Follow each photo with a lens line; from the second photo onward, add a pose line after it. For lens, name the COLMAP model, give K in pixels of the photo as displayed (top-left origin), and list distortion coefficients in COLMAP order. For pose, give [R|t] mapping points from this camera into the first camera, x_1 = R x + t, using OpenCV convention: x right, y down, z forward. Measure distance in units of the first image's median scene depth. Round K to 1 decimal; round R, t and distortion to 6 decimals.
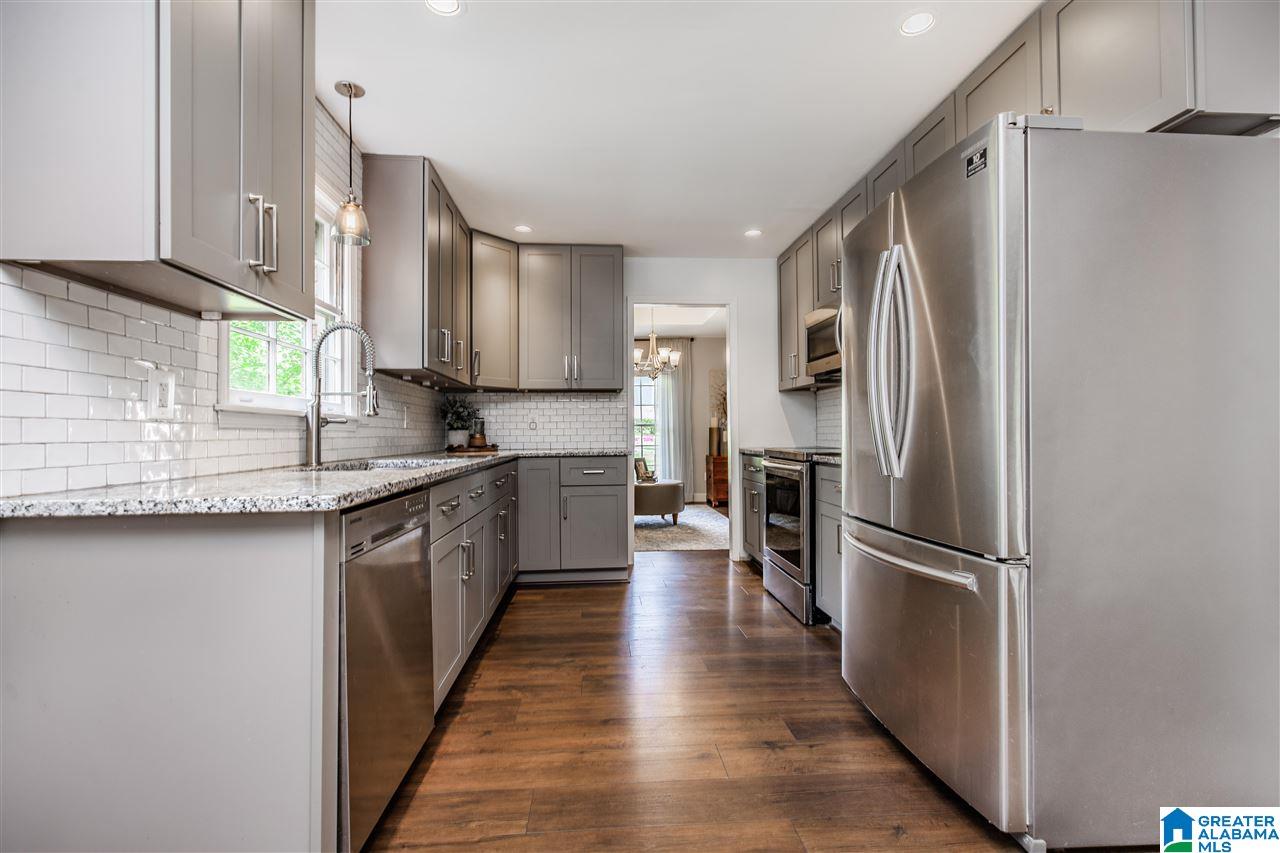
lens RADIAL K [[571.1, 0, 640.0], [0, 571.1, 426.5], [0, 0, 1]] dist [0.001150, 0.000069]
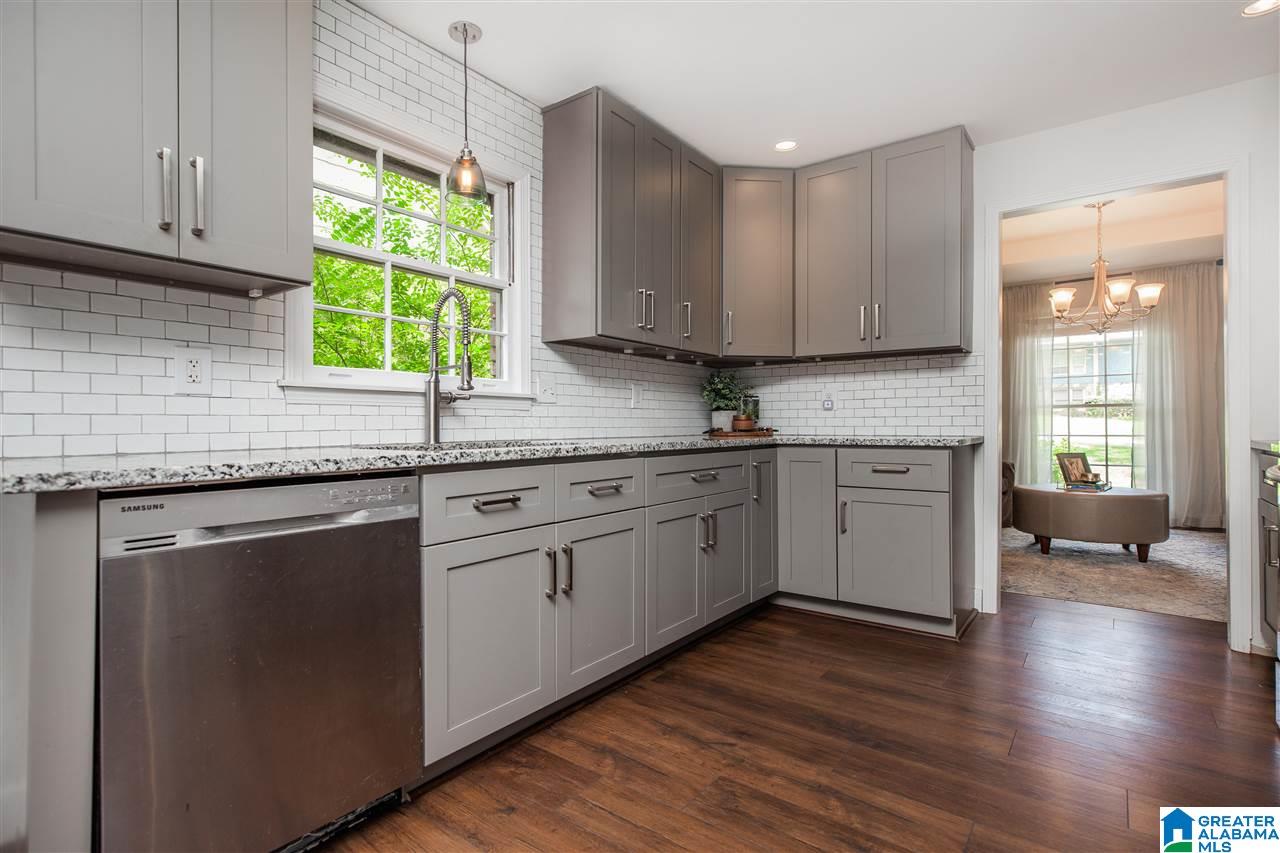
lens RADIAL K [[571.1, 0, 640.0], [0, 571.1, 426.5], [0, 0, 1]] dist [0.001150, 0.000069]
pose [[0.713270, 0.002894, -0.700884, 0.220117], [0.011417, 0.999811, 0.015748, 0.017401], [0.700797, -0.019234, 0.713102, 0.355313]]
